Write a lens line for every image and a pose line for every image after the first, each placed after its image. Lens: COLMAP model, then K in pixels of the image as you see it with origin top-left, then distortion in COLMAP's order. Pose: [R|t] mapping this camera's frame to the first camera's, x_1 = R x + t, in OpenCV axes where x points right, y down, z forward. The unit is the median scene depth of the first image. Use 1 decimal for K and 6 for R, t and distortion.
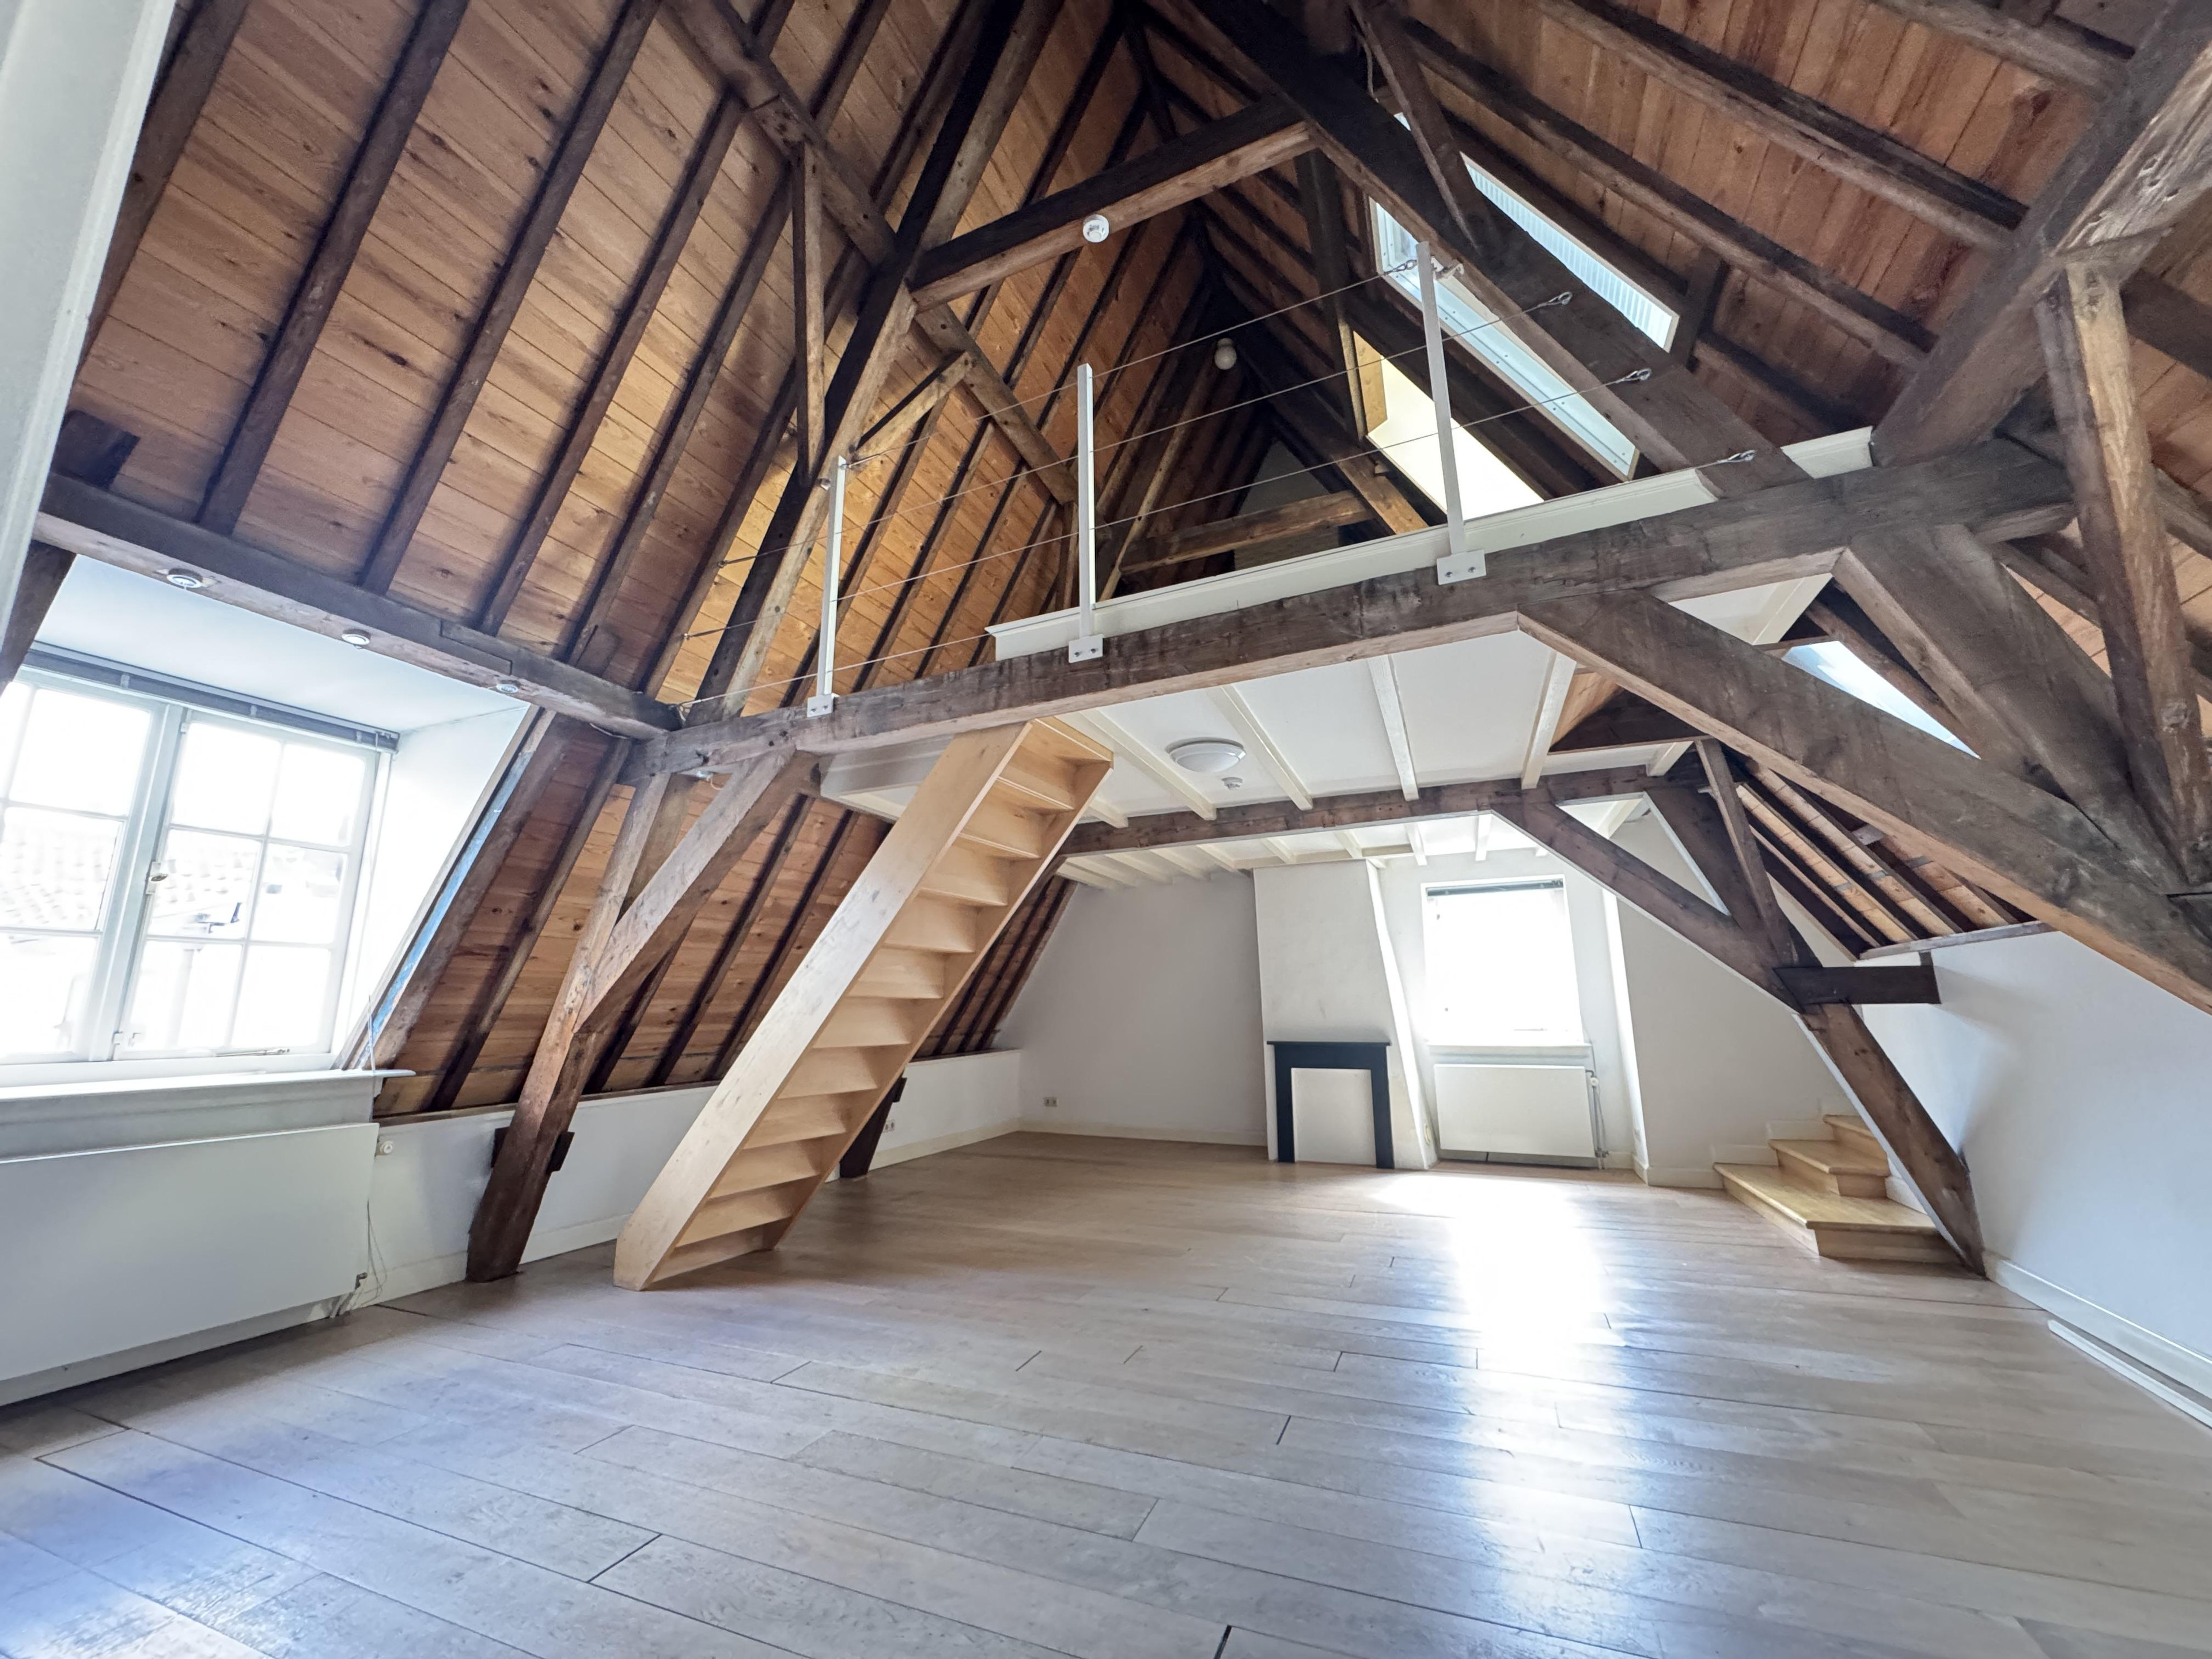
lens RADIAL K [[881.3, 0, 1105.0], [0, 881.3, 829.0], [0, 0, 1]] dist [-0.003841, -0.000020]
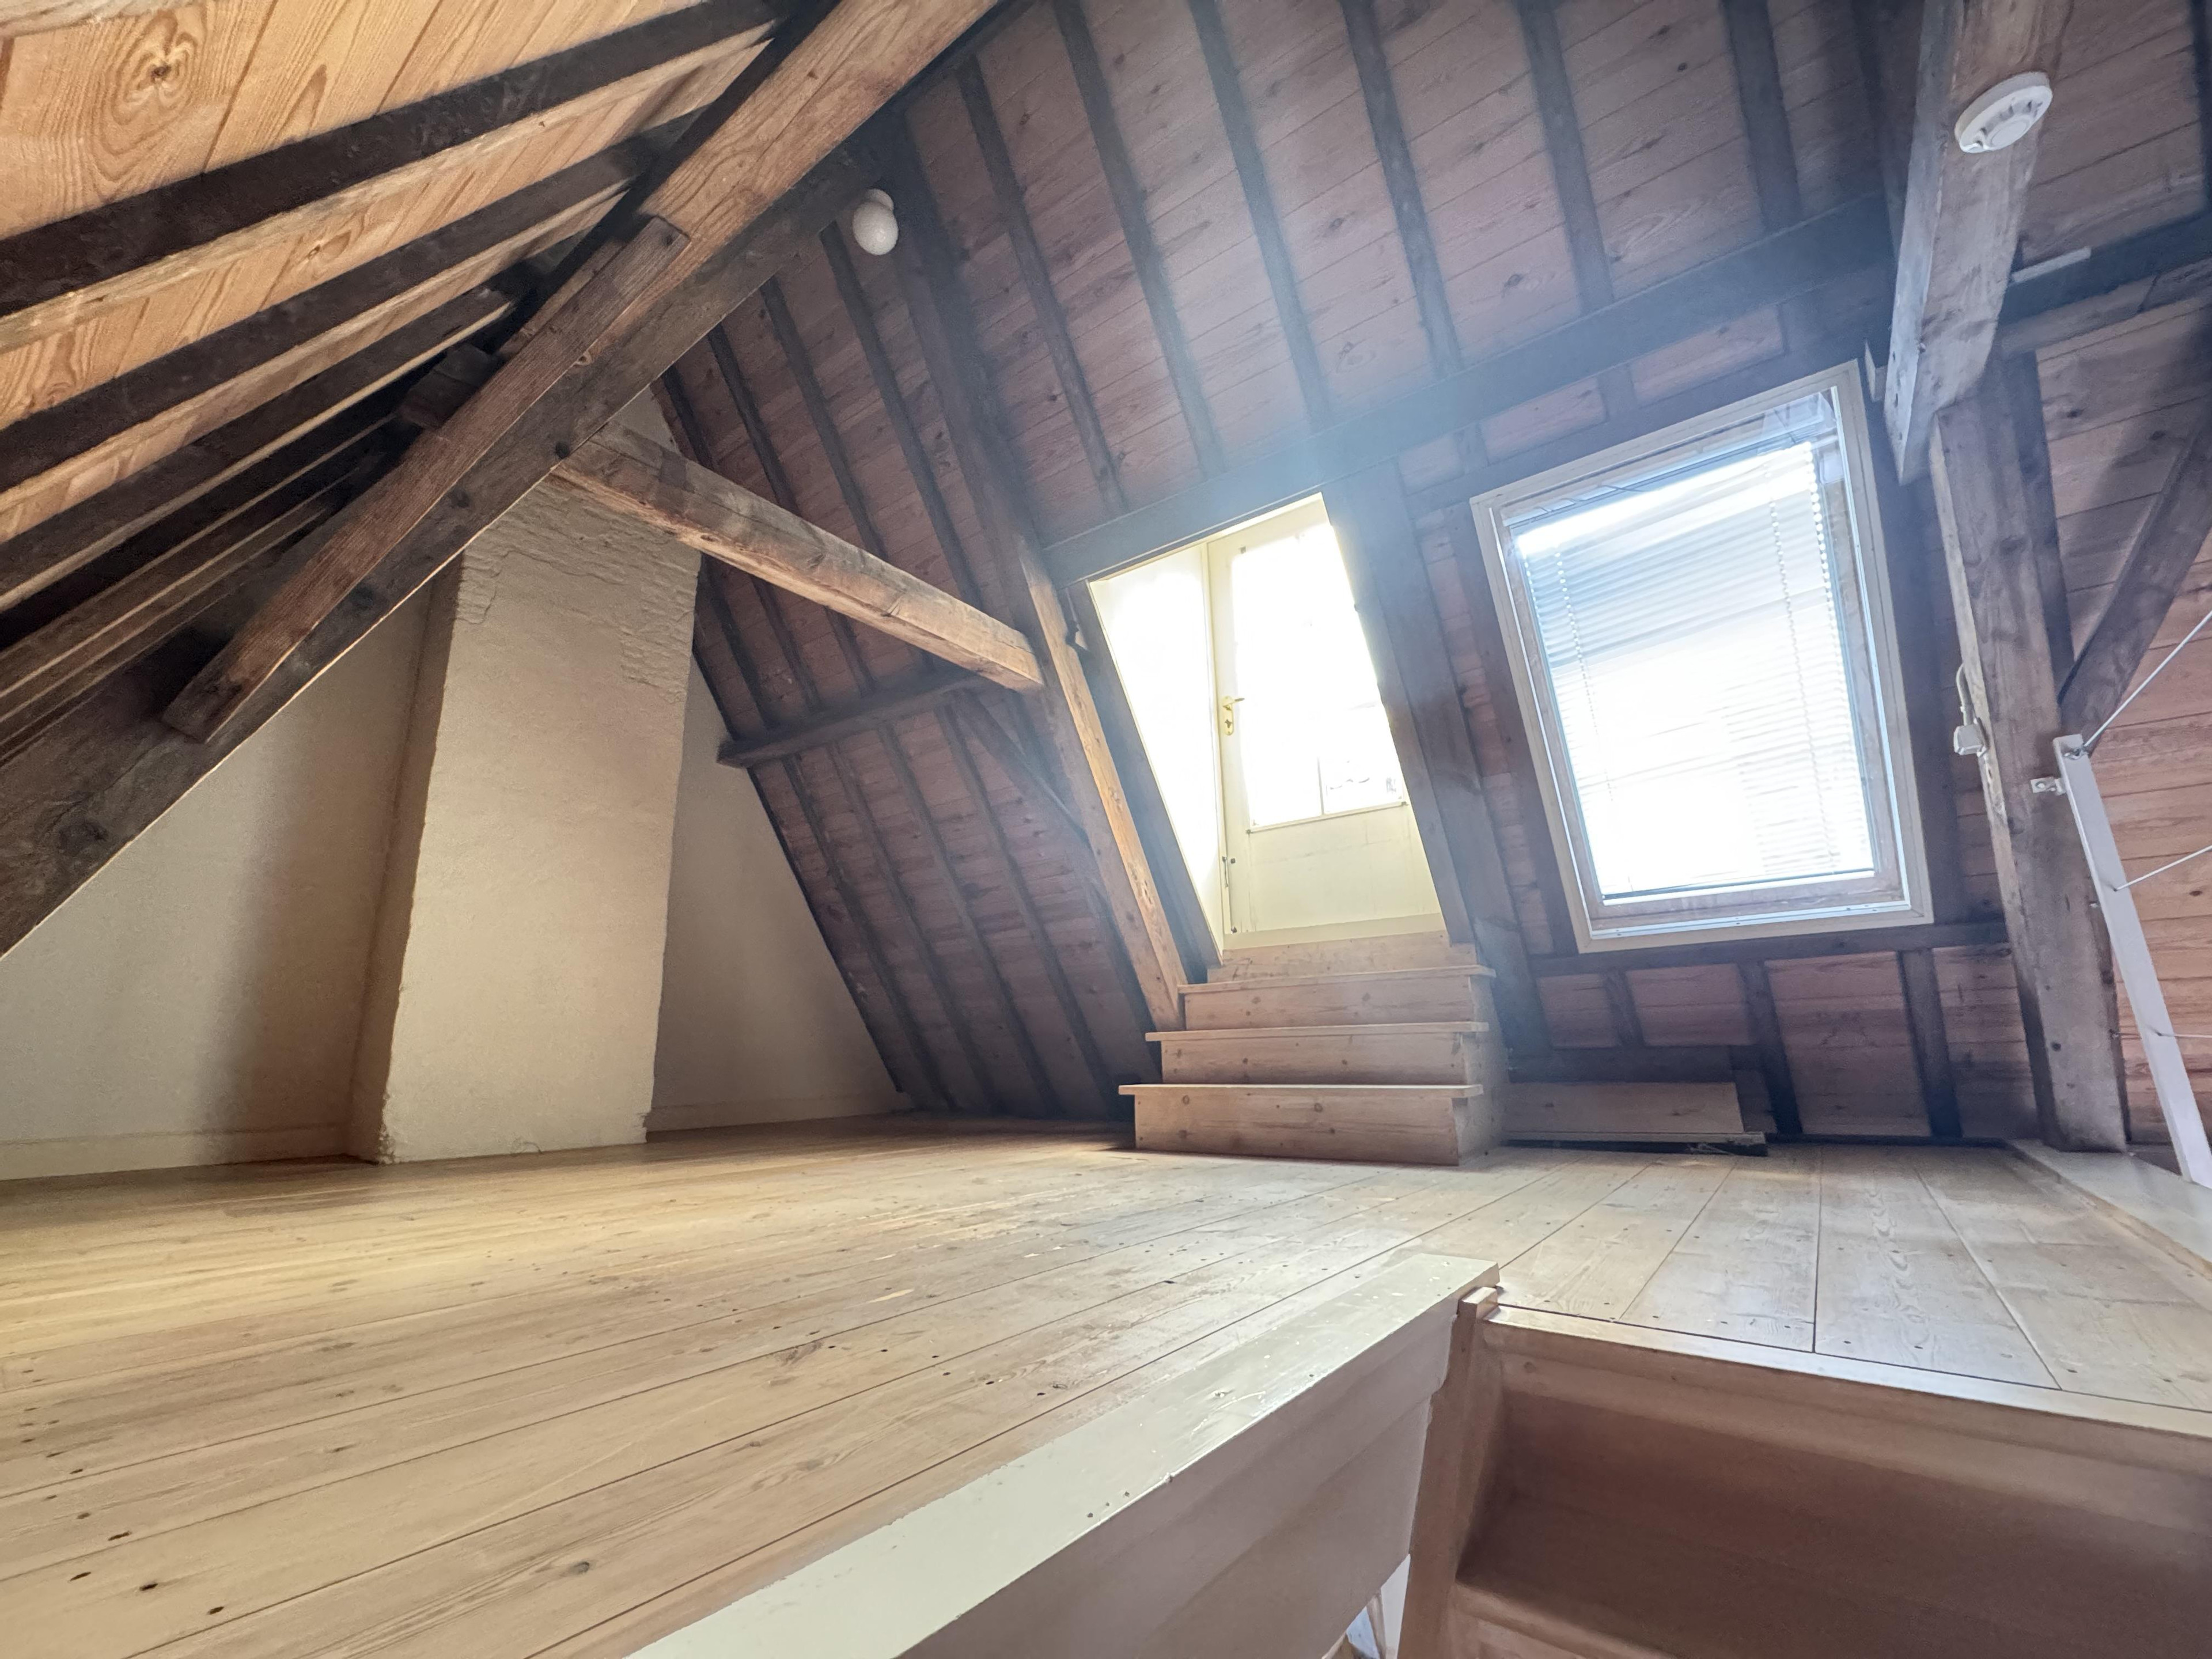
lens RADIAL K [[881.3, 0, 1108.6], [0, 881.3, 827.7], [0, 0, 1]] dist [-0.003841, -0.000020]
pose [[0.227278, 0.241304, 0.943460, -0.351965], [-0.180876, 0.962416, -0.202580, -0.223141], [-0.956885, -0.124607, 0.262382, 1.150324]]
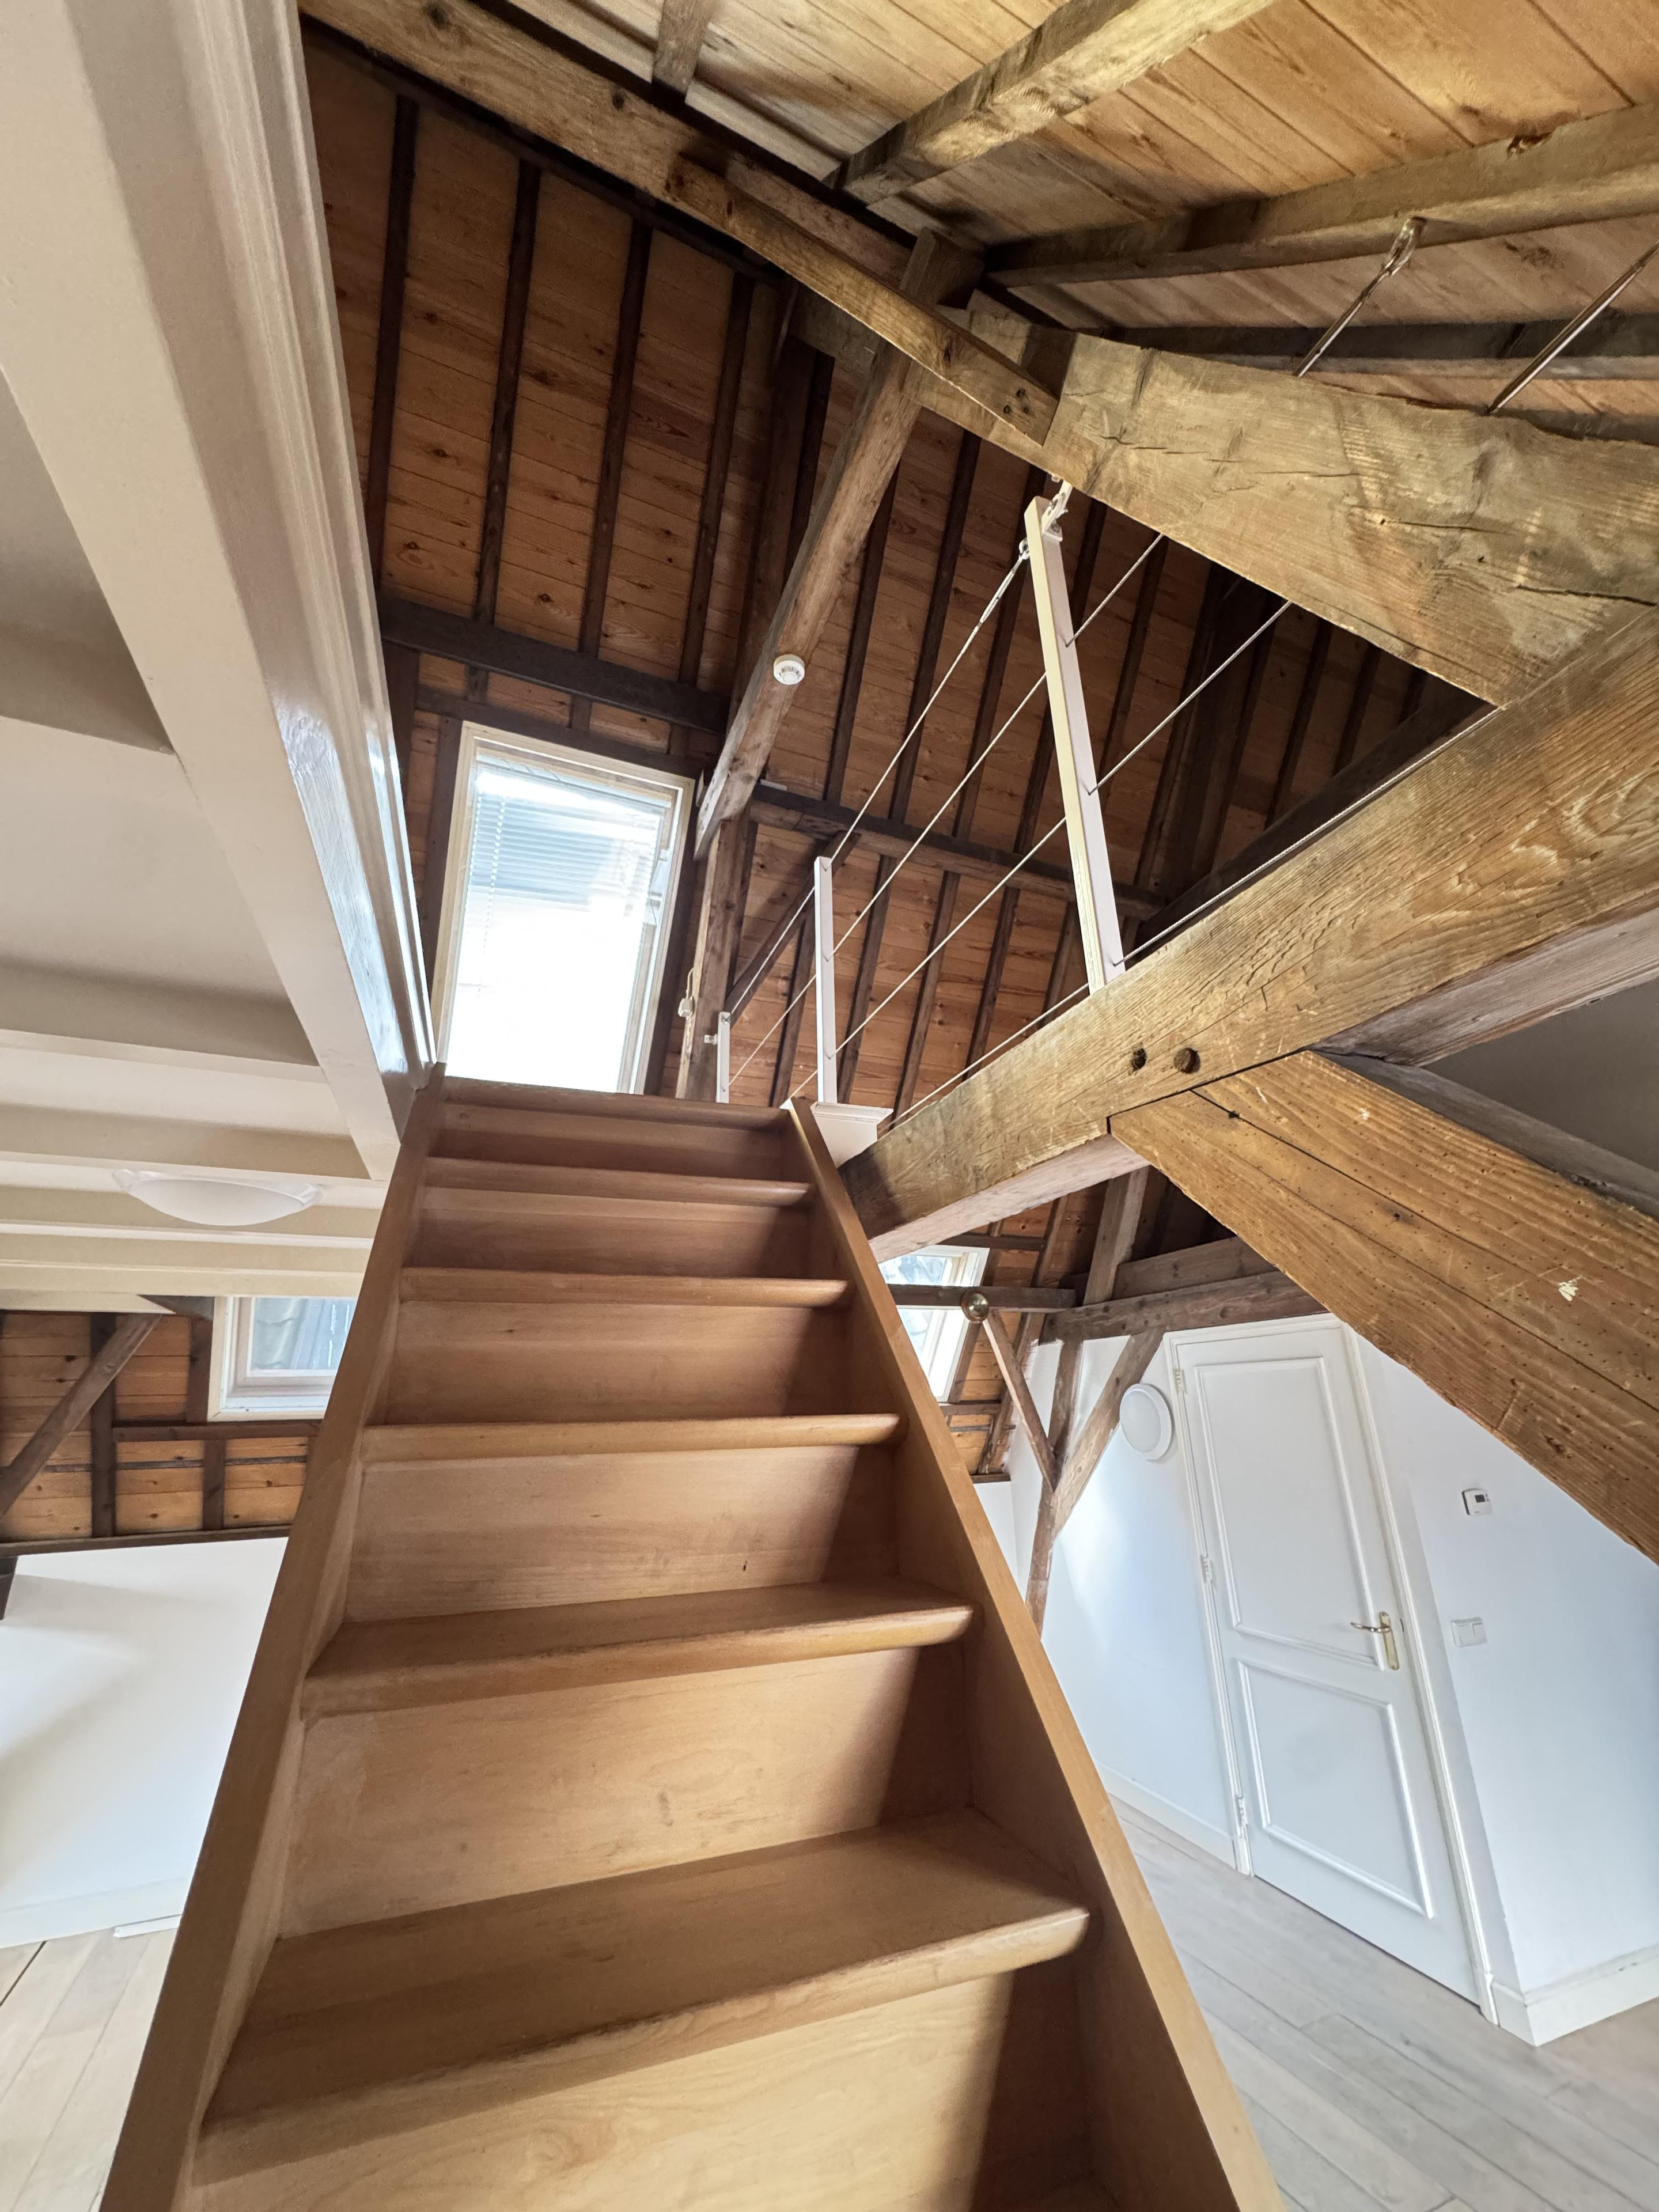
lens RADIAL K [[881.3, 0, 828.3], [0, 881.3, 1106.7], [0, 0, 1]] dist [-0.003841, -0.000020]
pose [[-0.721936, 0.250629, 0.644976, -0.432524], [-0.113328, 0.876688, -0.467520, 0.056614], [-0.682617, -0.410614, -0.604509, 1.219534]]
